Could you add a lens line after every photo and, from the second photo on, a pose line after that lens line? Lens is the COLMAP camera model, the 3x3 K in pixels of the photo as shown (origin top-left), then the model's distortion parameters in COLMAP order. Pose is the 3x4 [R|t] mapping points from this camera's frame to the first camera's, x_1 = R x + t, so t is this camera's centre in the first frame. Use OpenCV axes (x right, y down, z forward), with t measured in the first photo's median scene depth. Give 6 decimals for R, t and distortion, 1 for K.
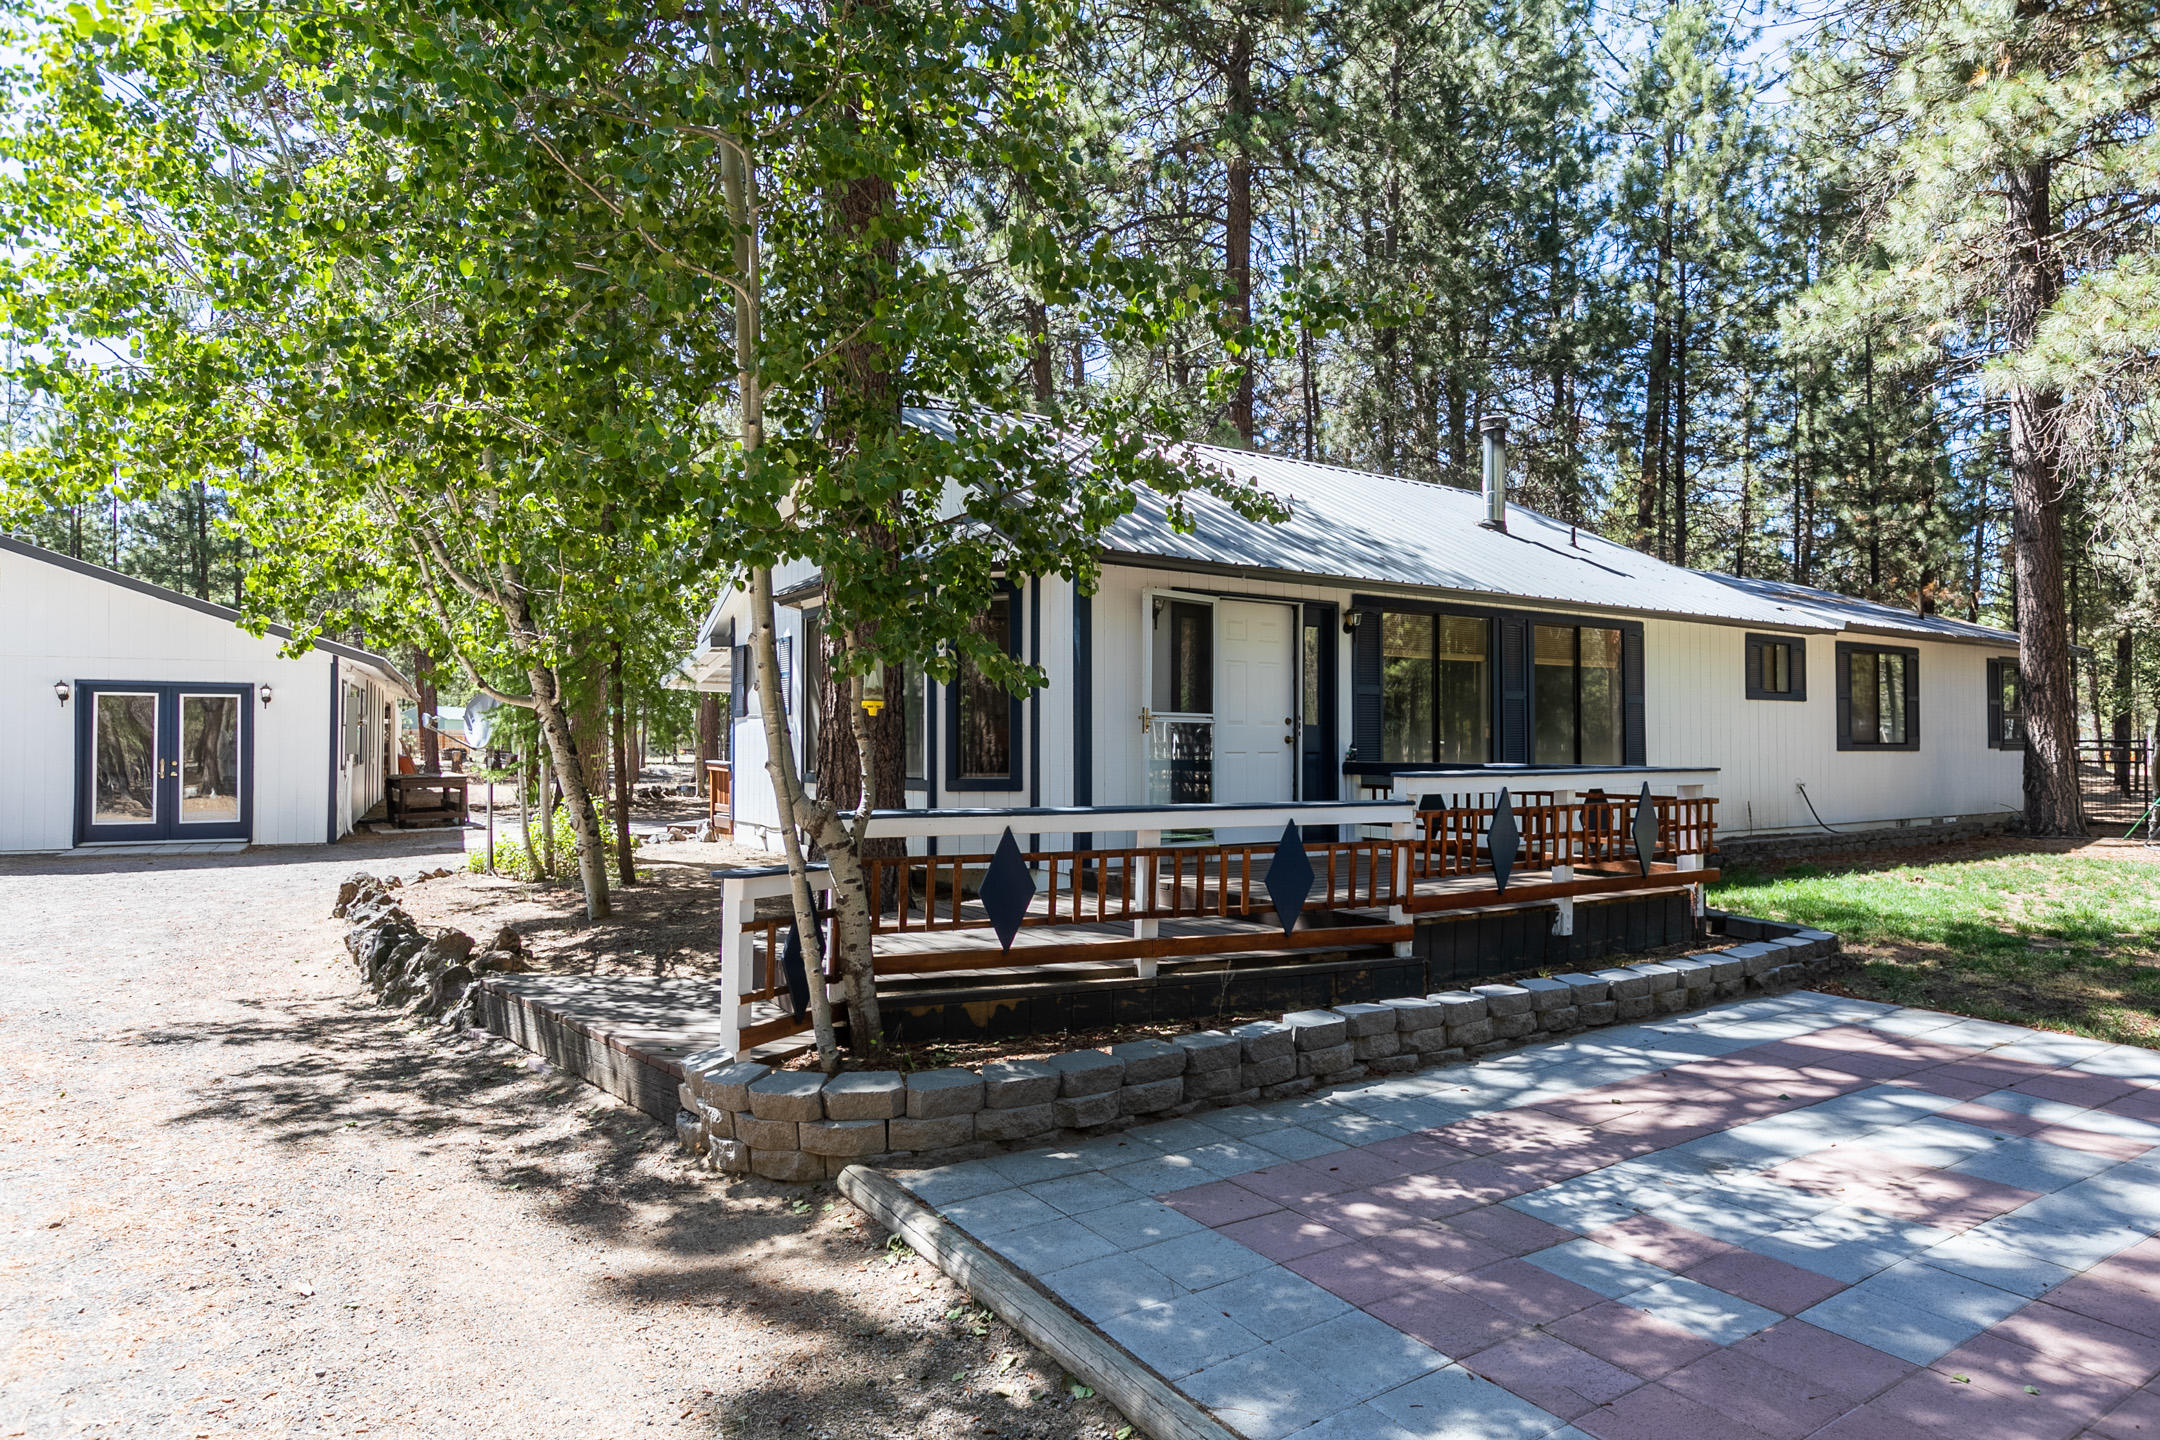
lens RADIAL K [[1213.3, 0, 1080.0], [0, 1213.3, 720.0], [0, 0, 1]] dist [0.001624, -0.003386]
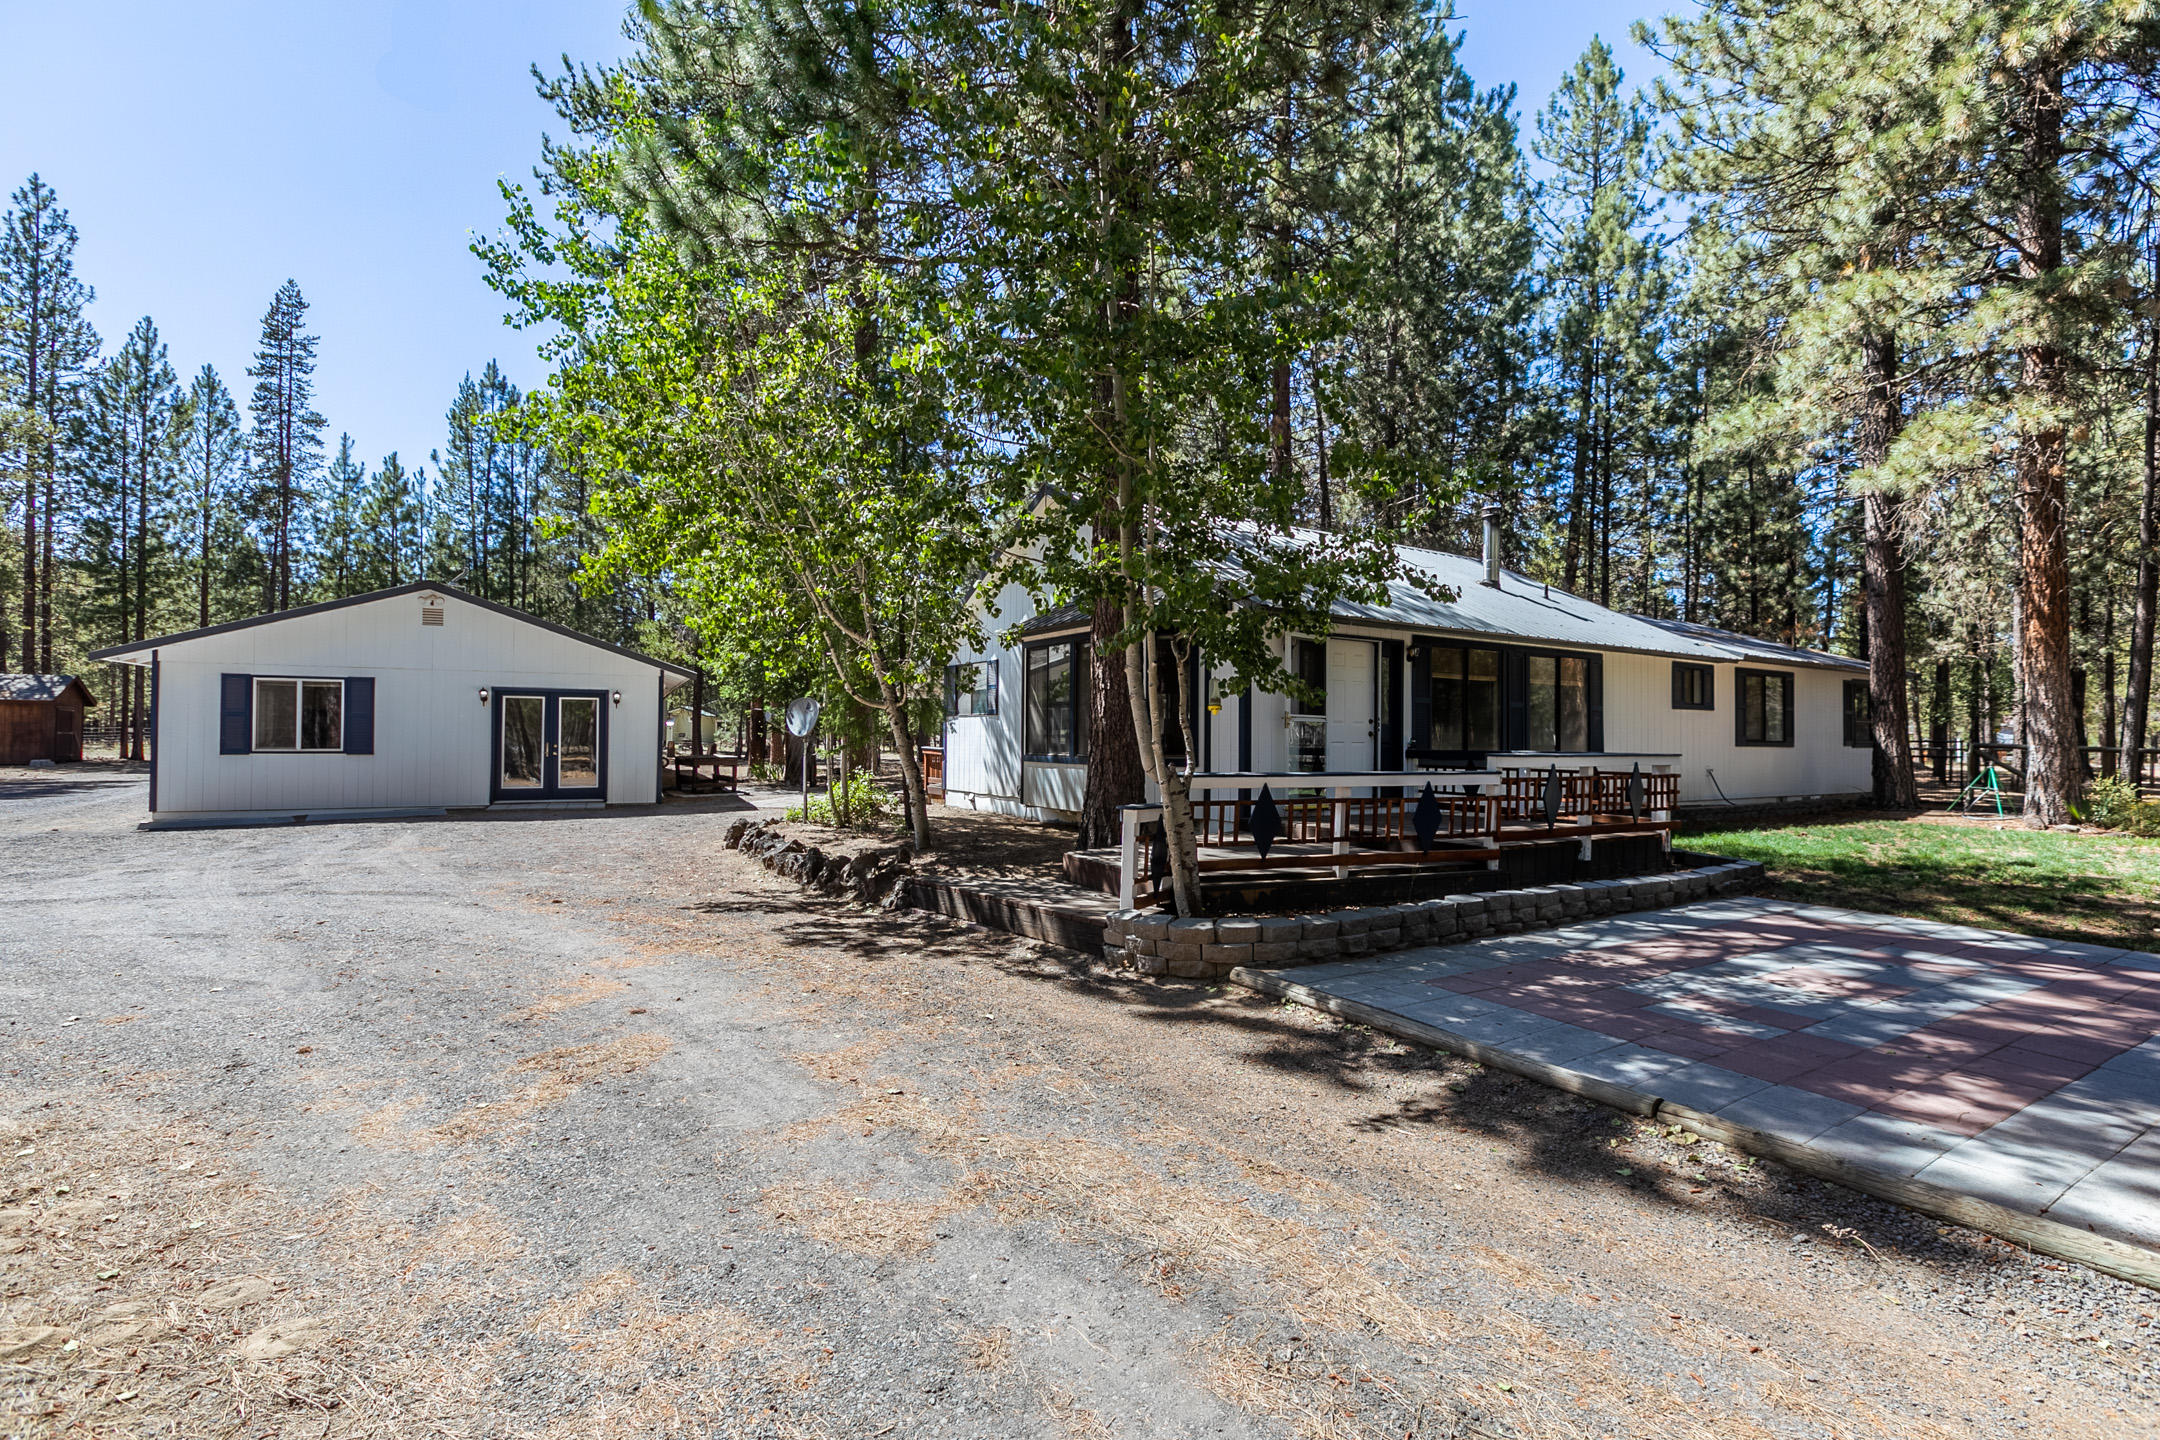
lens RADIAL K [[963.5, 0, 1070.1], [0, 963.5, 720.7], [0, 0, 1]] dist [0.001034, 0.000104]
pose [[0.999755, 0.007401, -0.020844, -0.122988], [-0.007419, 0.999972, -0.000760, 0.002550], [0.020838, 0.000914, 0.999782, -0.128369]]
